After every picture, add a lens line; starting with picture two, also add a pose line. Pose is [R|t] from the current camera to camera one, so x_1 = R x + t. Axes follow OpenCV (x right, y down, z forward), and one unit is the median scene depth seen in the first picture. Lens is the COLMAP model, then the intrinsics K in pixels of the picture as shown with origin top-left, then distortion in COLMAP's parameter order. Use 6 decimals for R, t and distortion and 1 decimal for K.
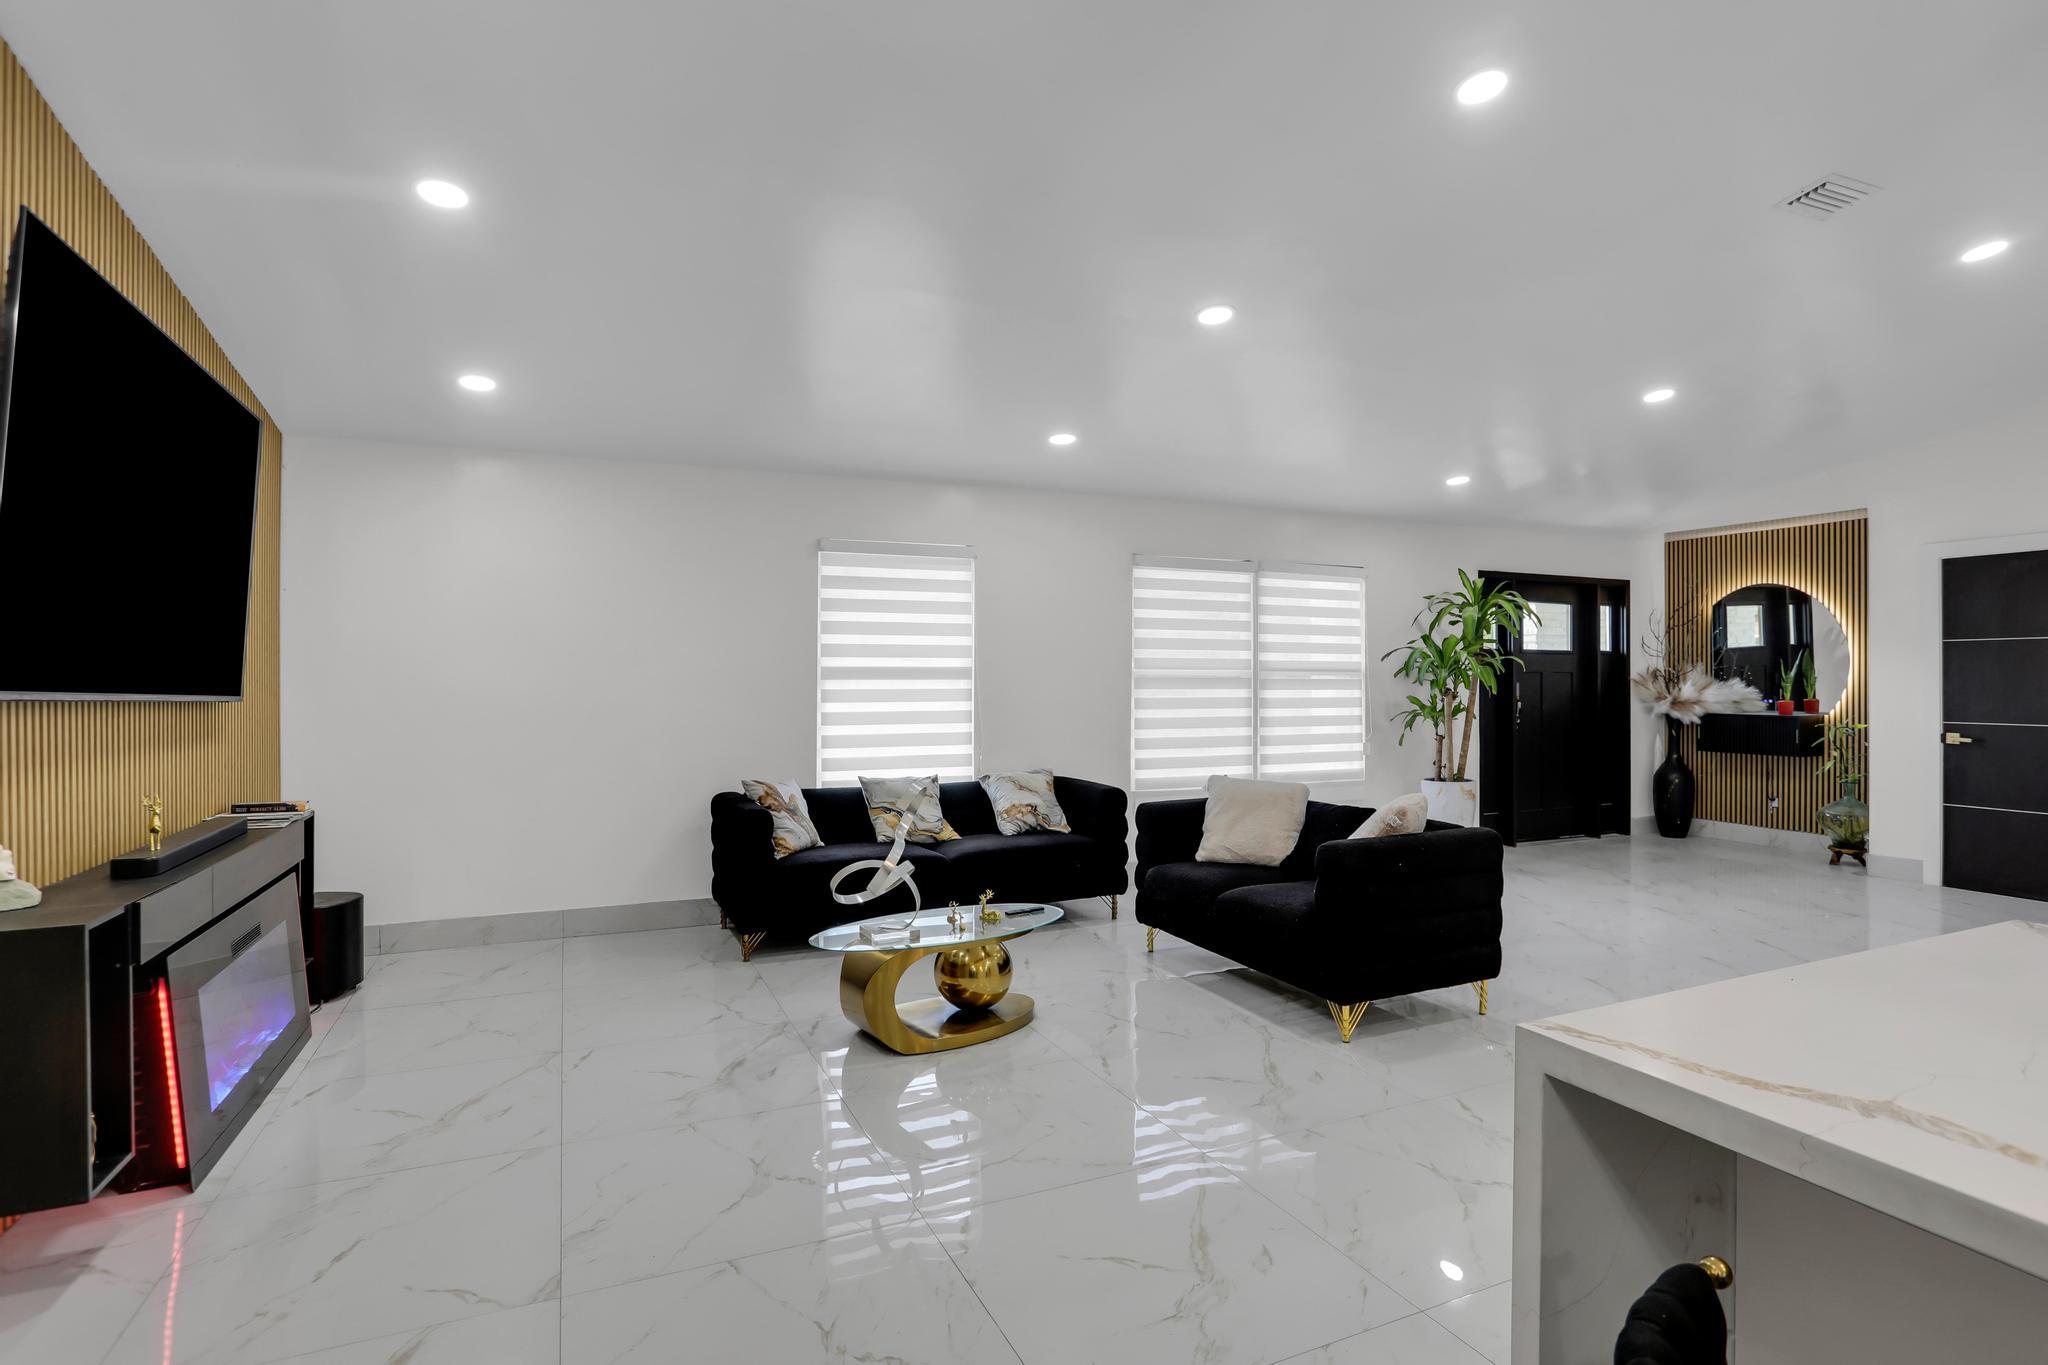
lens RADIAL K [[1036.5, 0, 1030.3], [0, 1036.5, 675.4], [0, 0, 1]] dist [-0.055829, 0.024702]
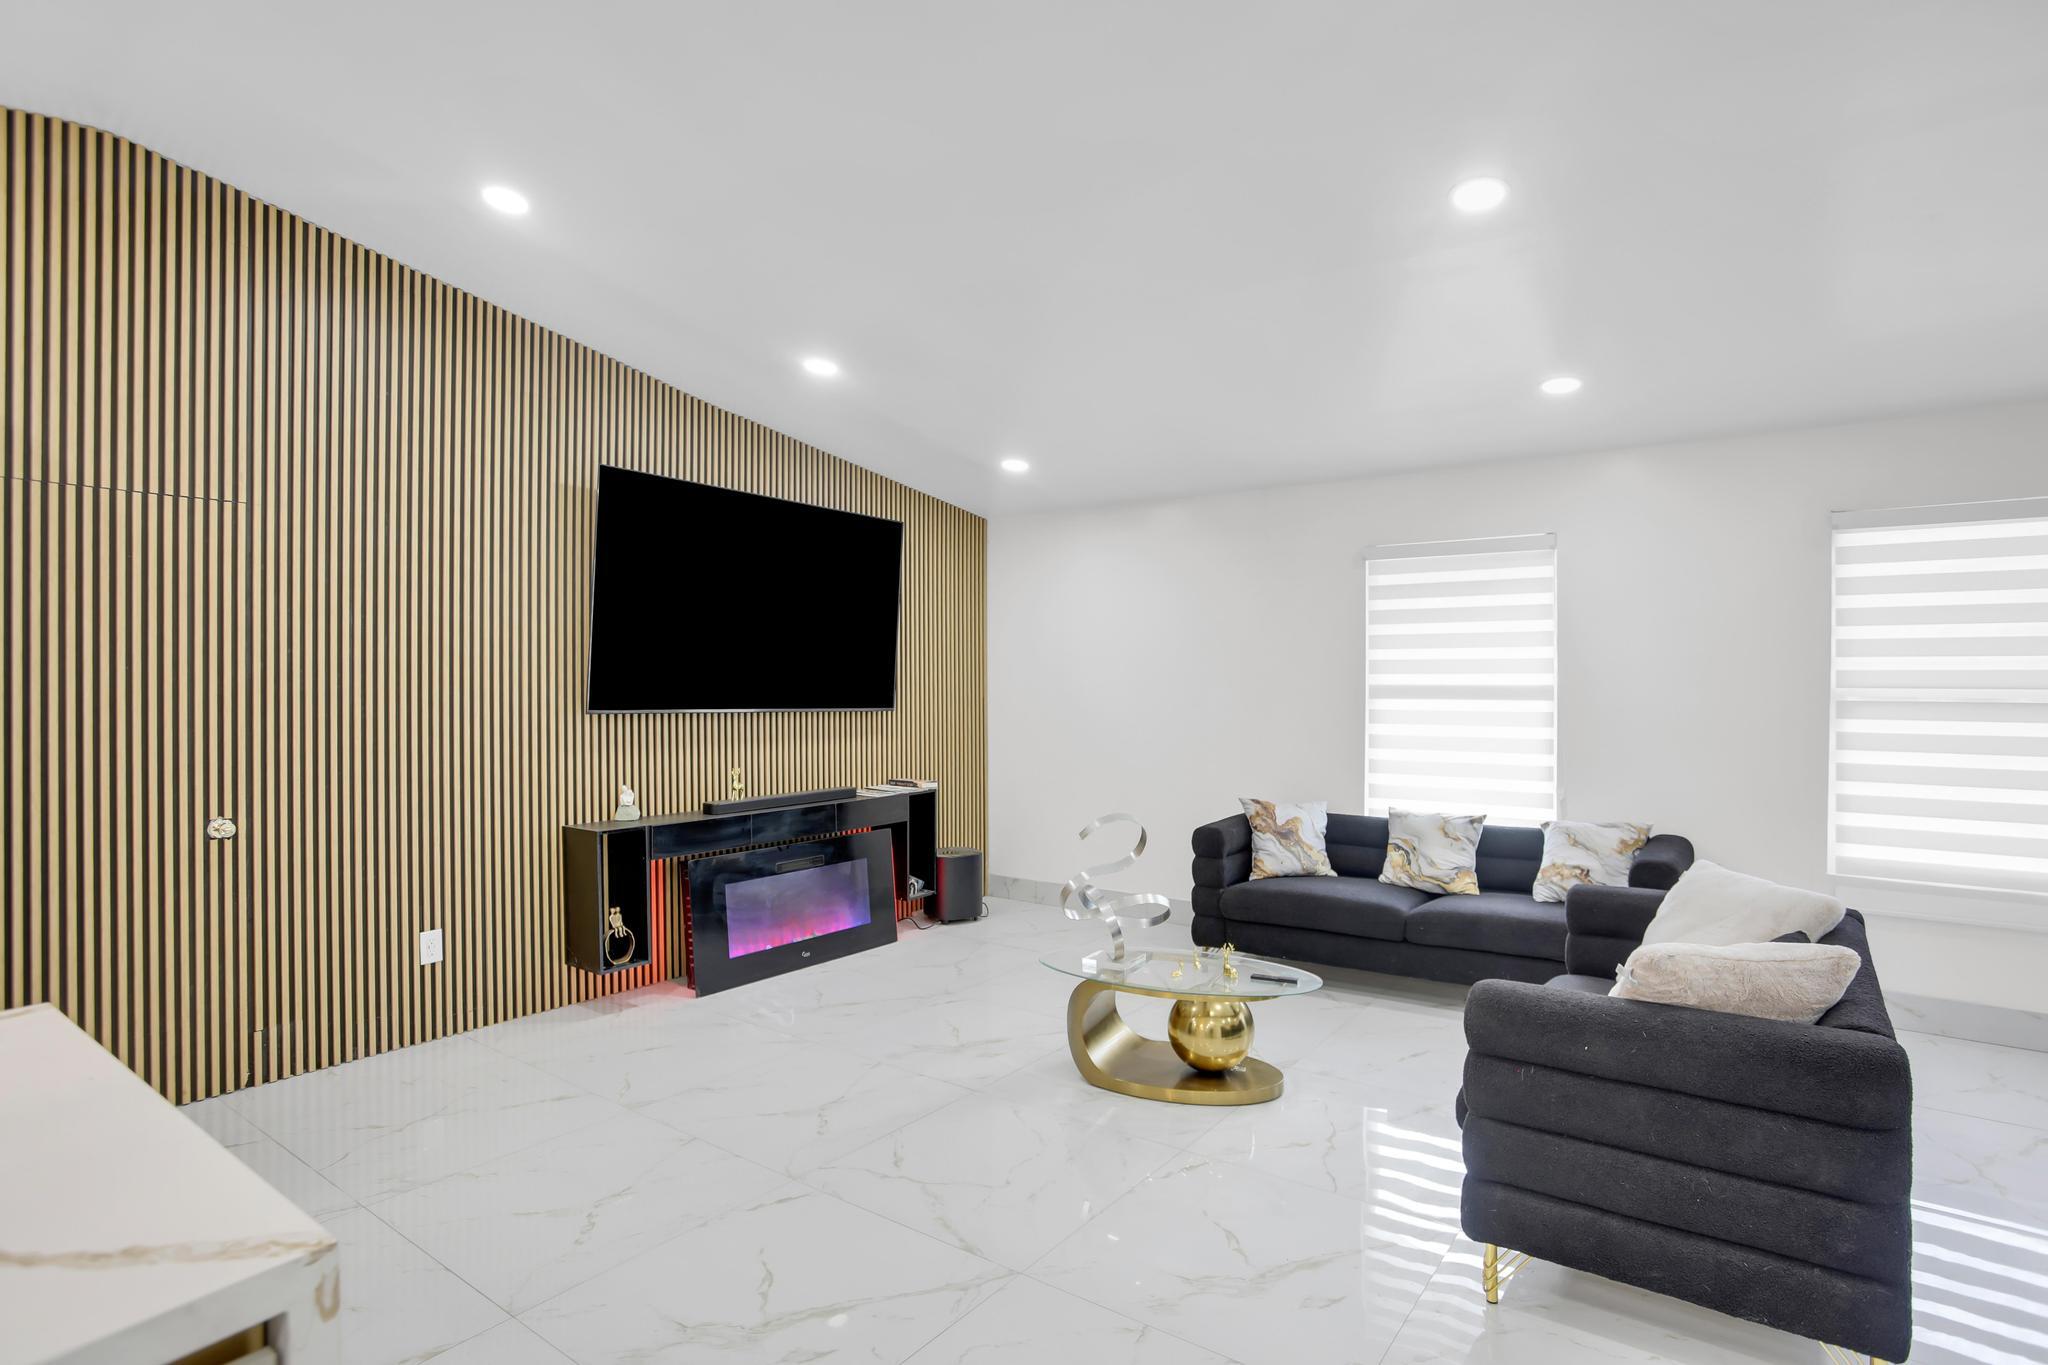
lens RADIAL K [[1036.5, 0, 1059.3], [0, 1036.5, 670.3], [0, 0, 1]] dist [-0.055829, 0.024702]
pose [[0.504929, -0.002480, -0.863158, 0.477947], [0.005939, 0.999982, 0.000602, -0.024428], [0.863141, -0.005430, 0.504934, 0.301476]]
